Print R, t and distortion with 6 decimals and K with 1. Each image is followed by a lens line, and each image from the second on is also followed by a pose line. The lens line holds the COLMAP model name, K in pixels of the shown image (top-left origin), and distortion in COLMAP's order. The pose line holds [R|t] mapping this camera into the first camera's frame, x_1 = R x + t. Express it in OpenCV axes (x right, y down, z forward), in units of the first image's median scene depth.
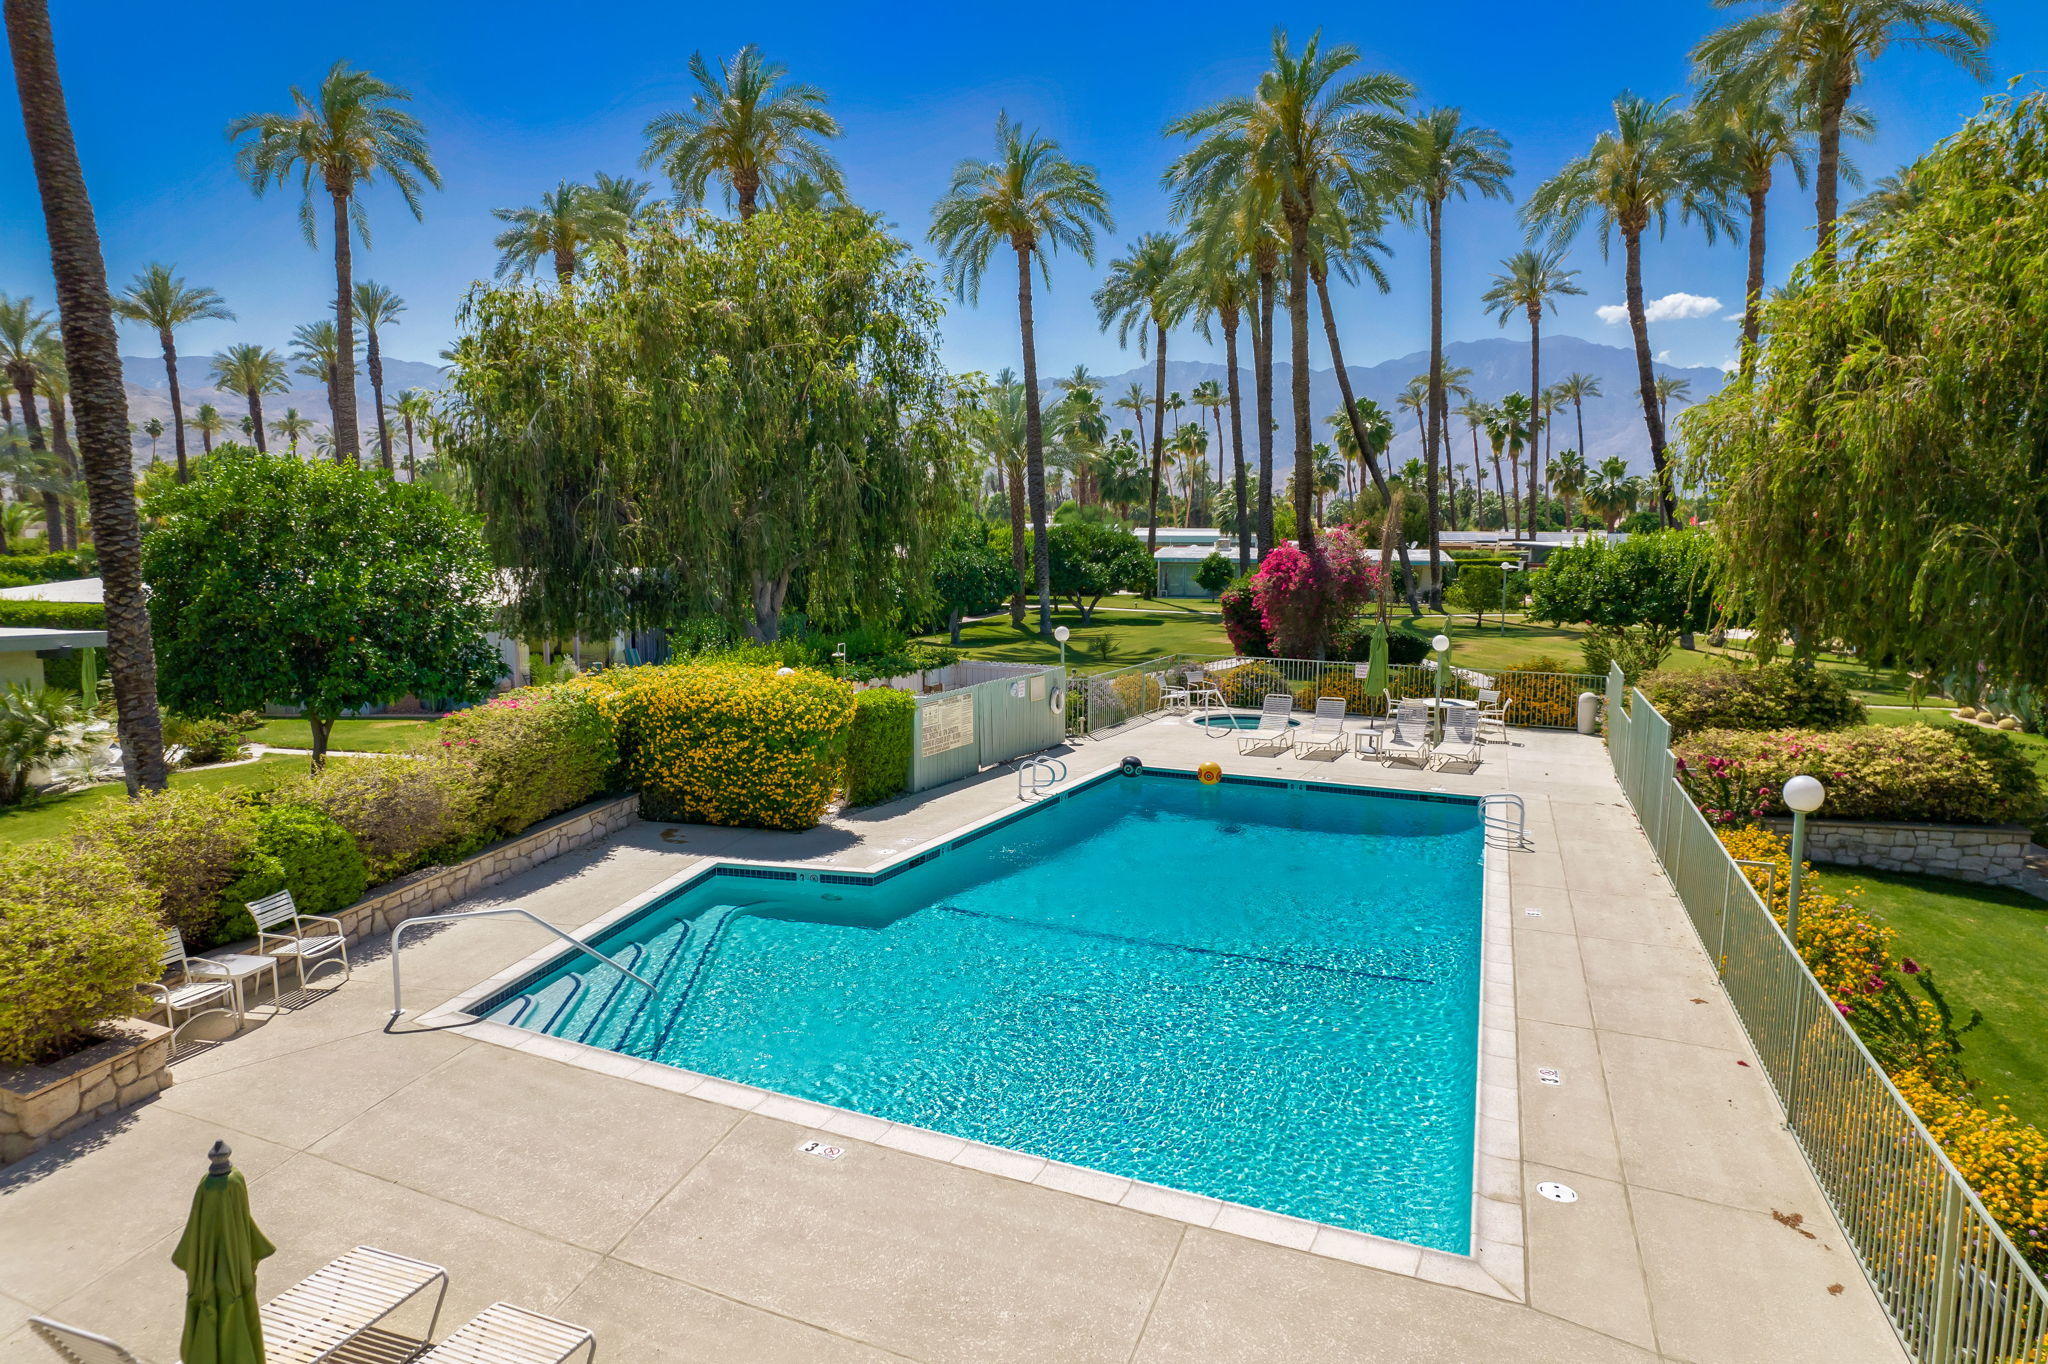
lens RADIAL K [[1303.0, 0, 1024.0], [0, 1303.0, 682.0], [0, 0, 1]] dist [-0.037780, -0.000141]
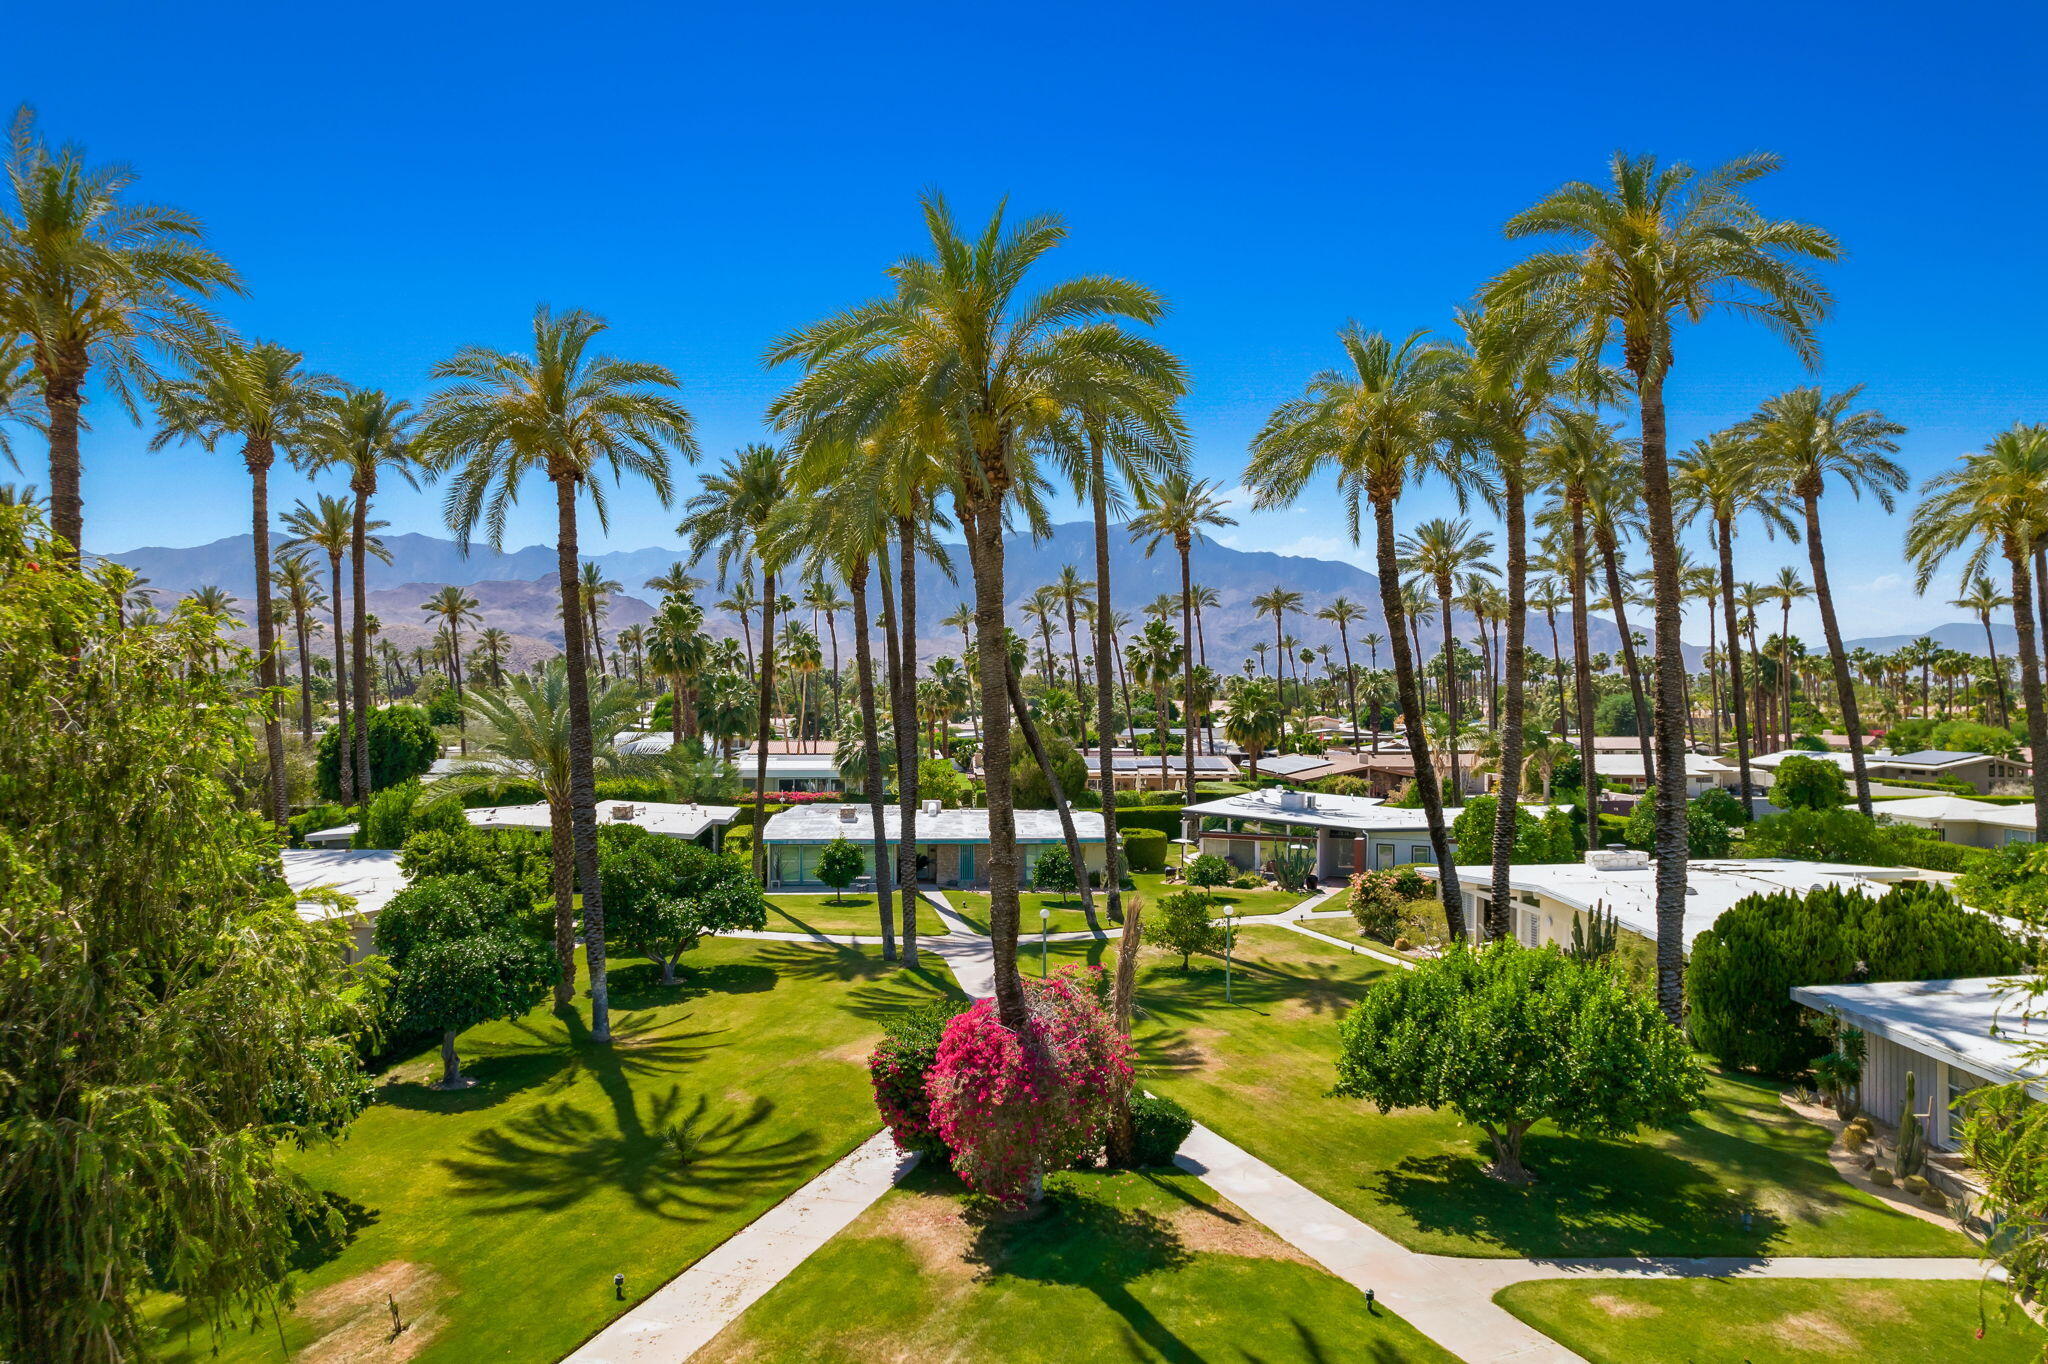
lens RADIAL K [[1303.0, 0, 1024.0], [0, 1303.0, 682.0], [0, 0, 1]] dist [-0.037780, -0.000141]
pose [[0.956608, -0.004941, 0.291338, 0.031022], [0.042640, 0.991466, -0.123194, -0.125256], [-0.288243, 0.130271, 0.948655, 0.272174]]
